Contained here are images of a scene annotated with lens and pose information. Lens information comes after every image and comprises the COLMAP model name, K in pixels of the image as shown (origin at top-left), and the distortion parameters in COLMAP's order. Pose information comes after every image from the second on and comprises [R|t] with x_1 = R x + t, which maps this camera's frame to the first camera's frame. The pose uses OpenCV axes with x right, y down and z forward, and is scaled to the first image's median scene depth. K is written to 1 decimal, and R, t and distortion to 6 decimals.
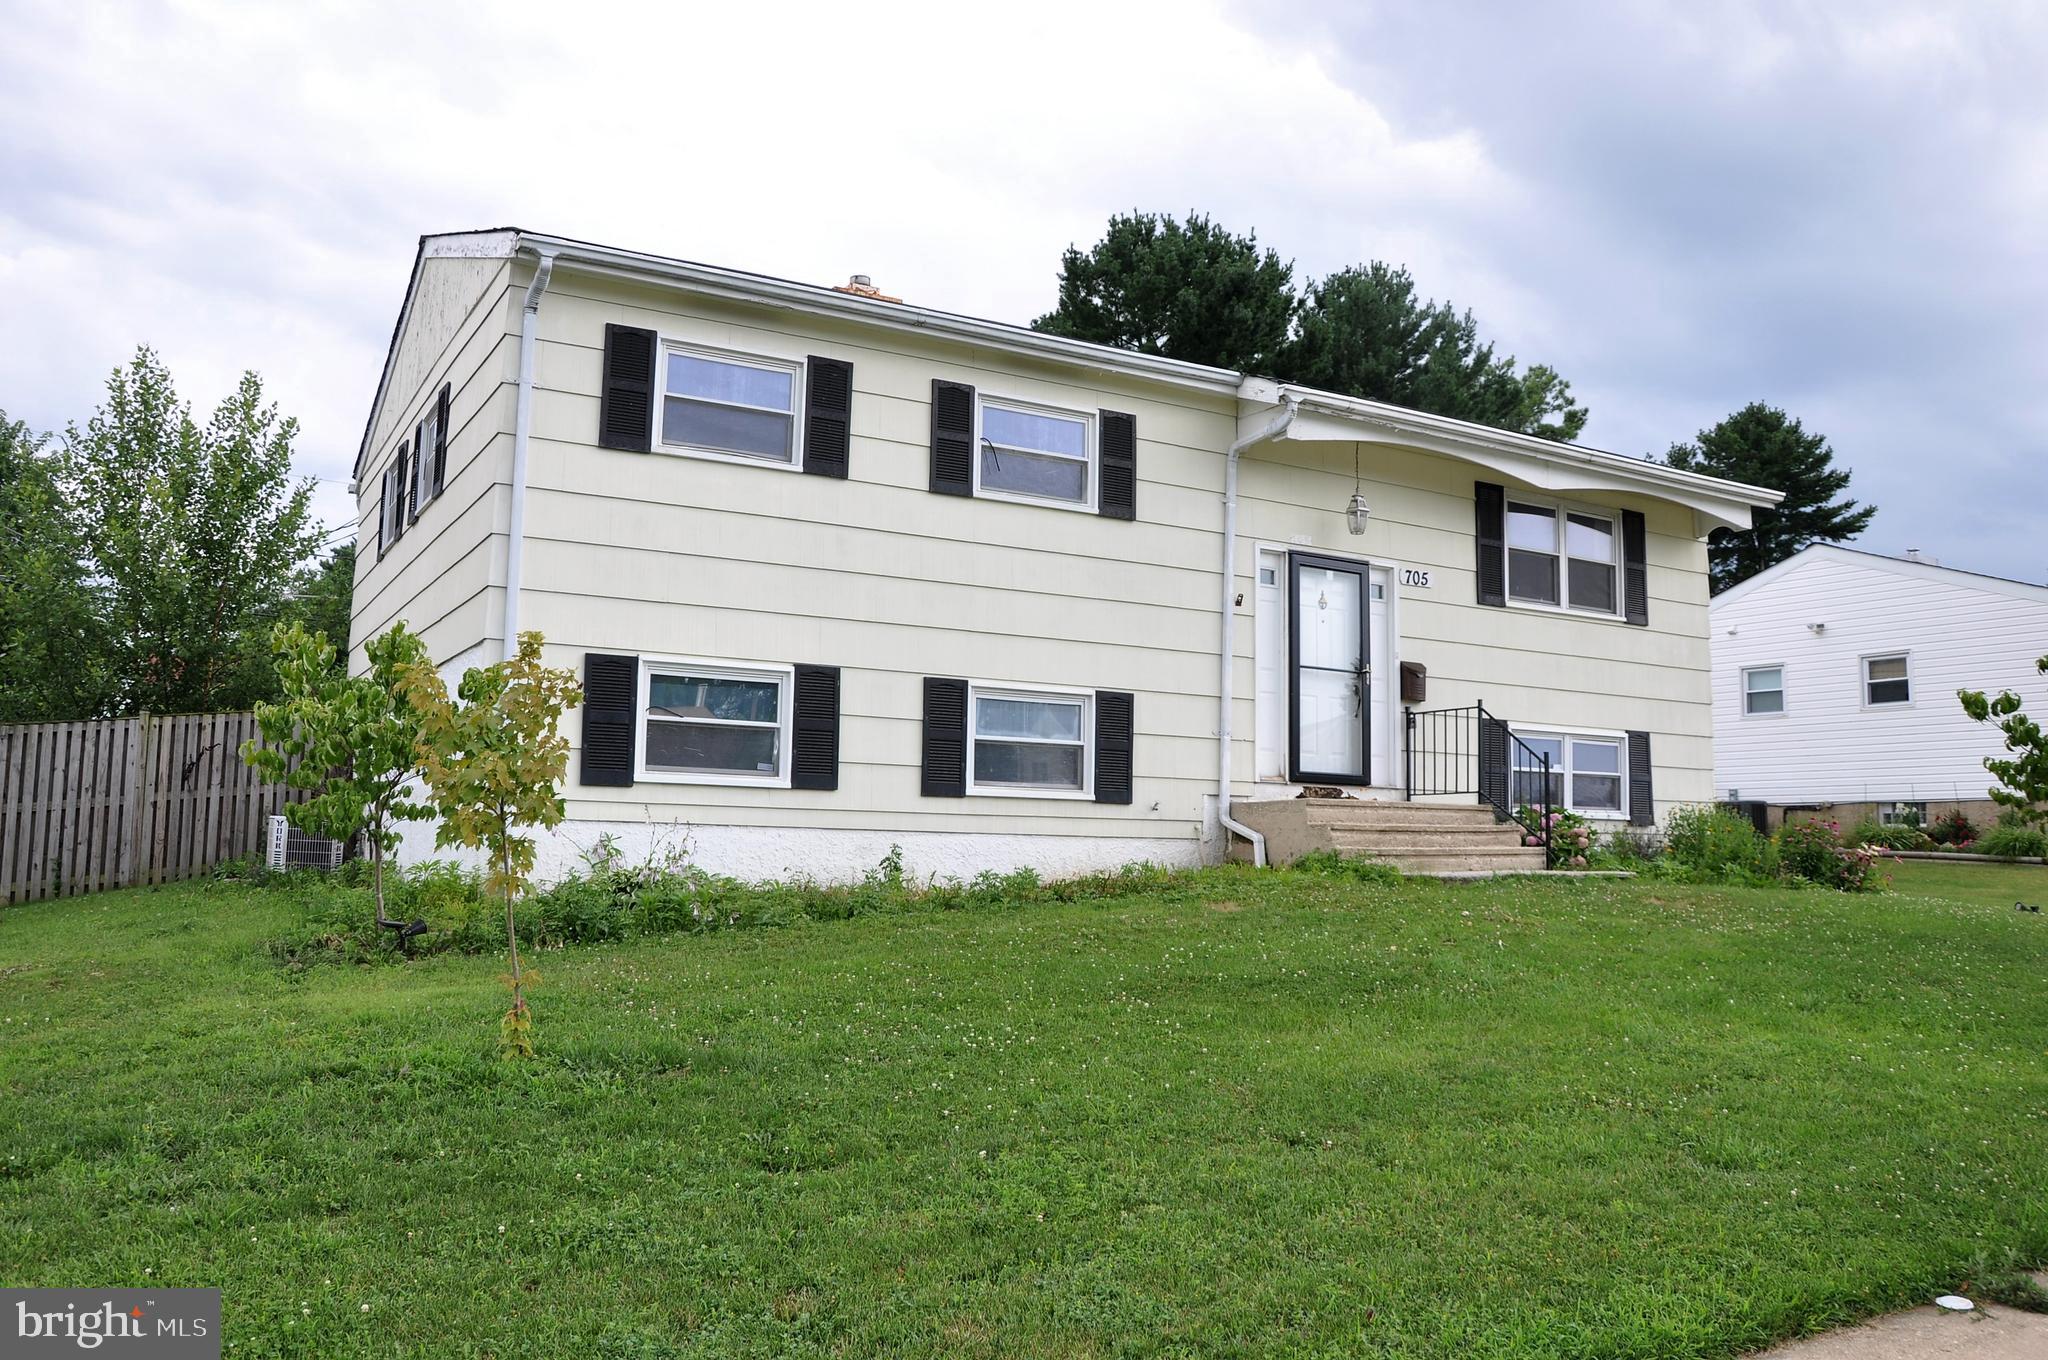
lens RADIAL K [[1604.3, 0, 1024.4], [0, 1604.3, 673.9], [0, 0, 1]] dist [-0.159049, 0.124770]
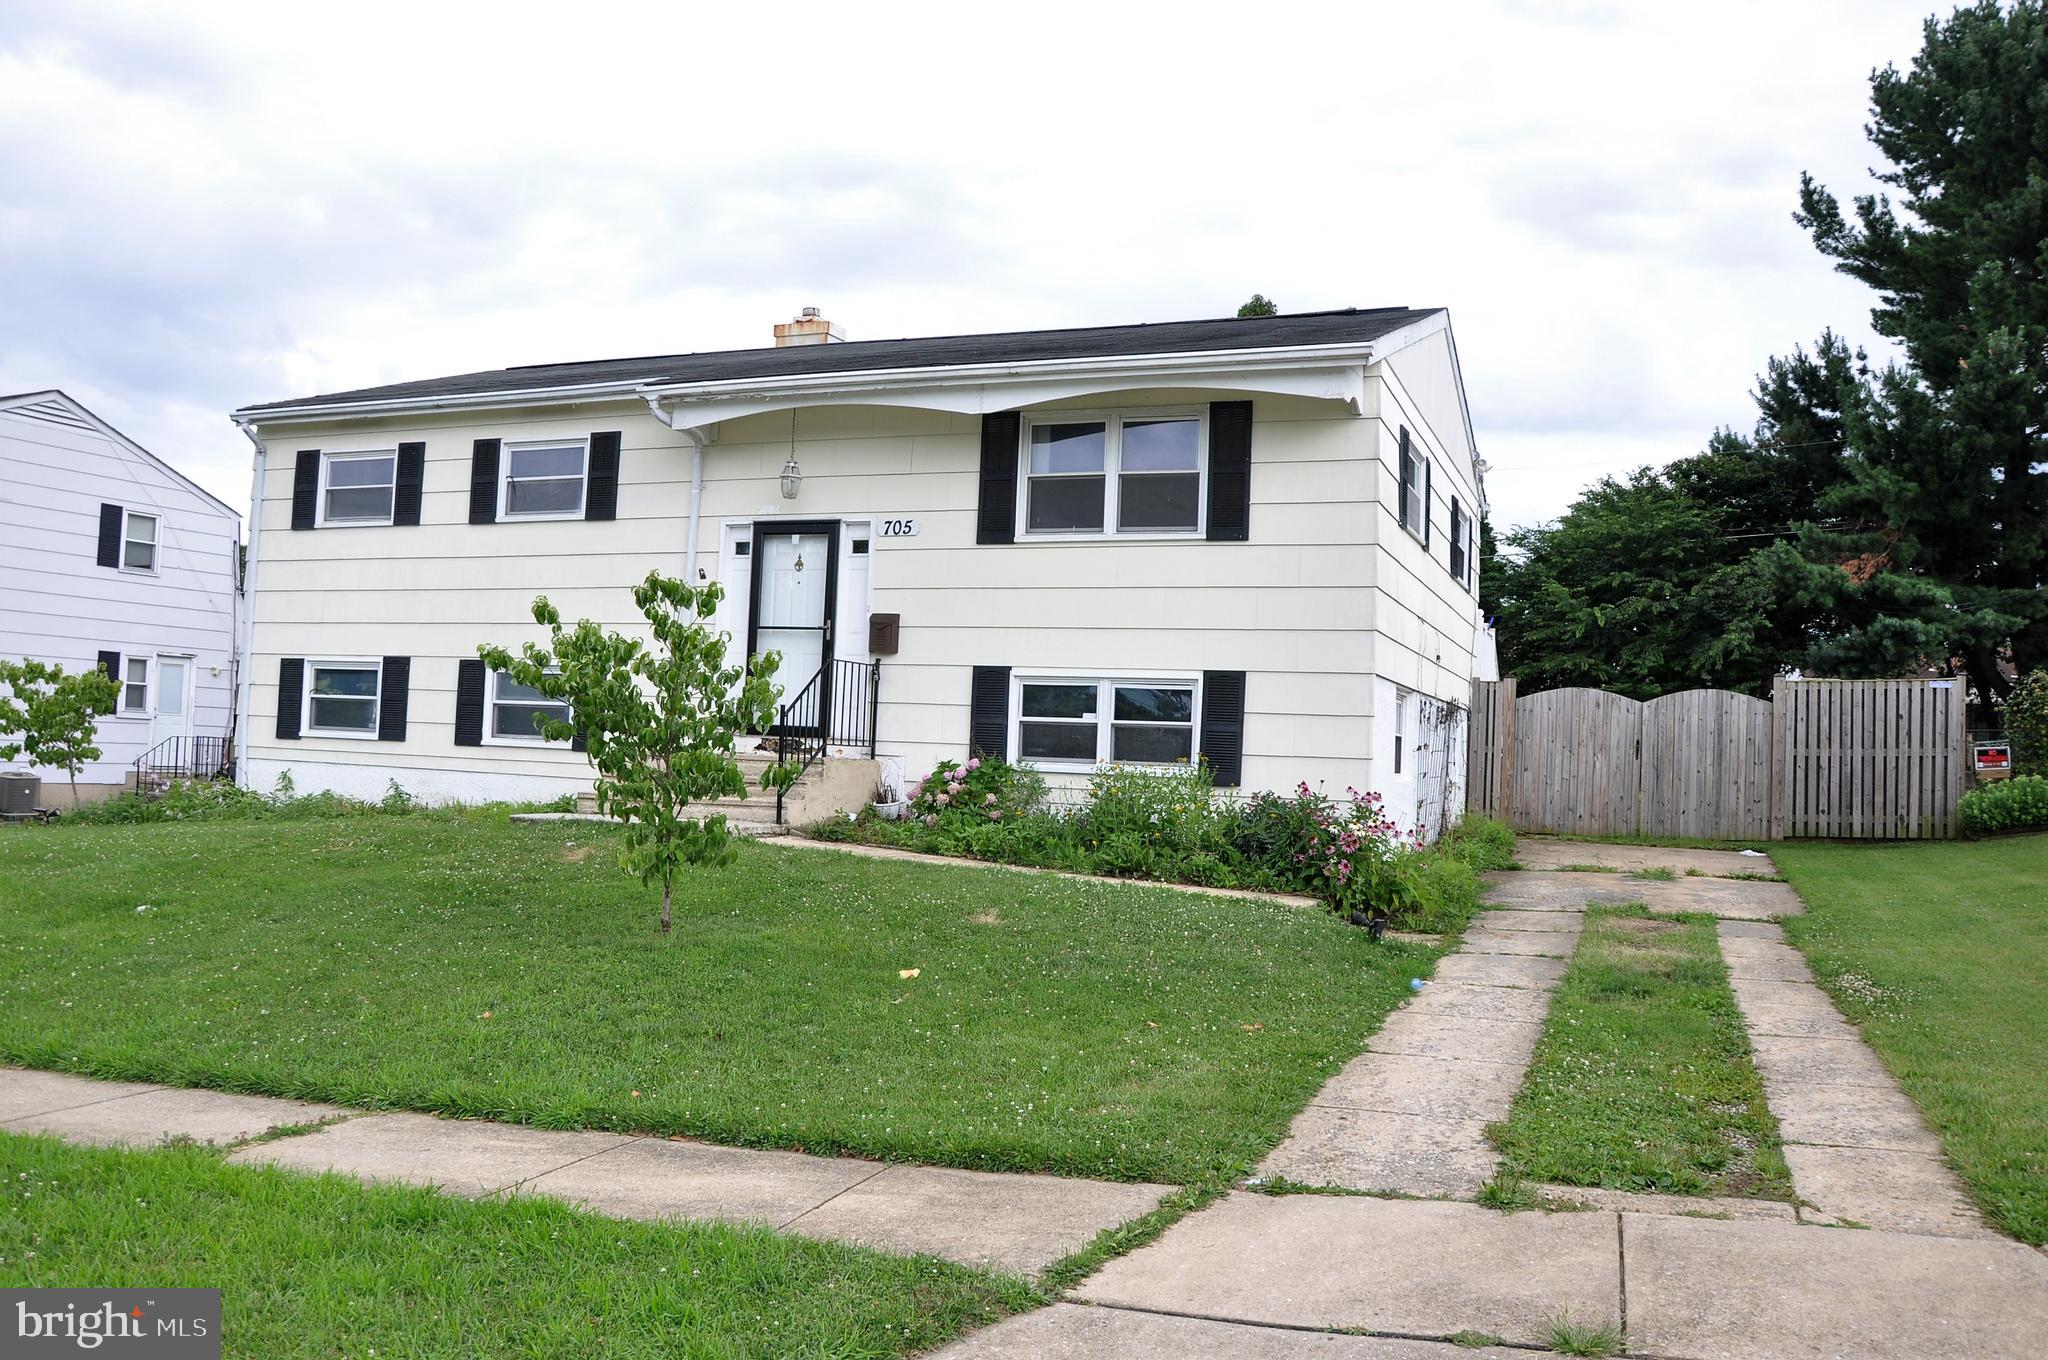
lens RADIAL K [[1604.3, 0, 1025.4], [0, 1604.3, 678.2], [0, 0, 1]] dist [-0.159049, 0.124770]
pose [[0.628284, -0.035219, -0.777186, 1.187472], [0.057614, 0.998338, 0.001335, 0.040515], [0.775848, -0.045616, 0.629269, 0.476930]]
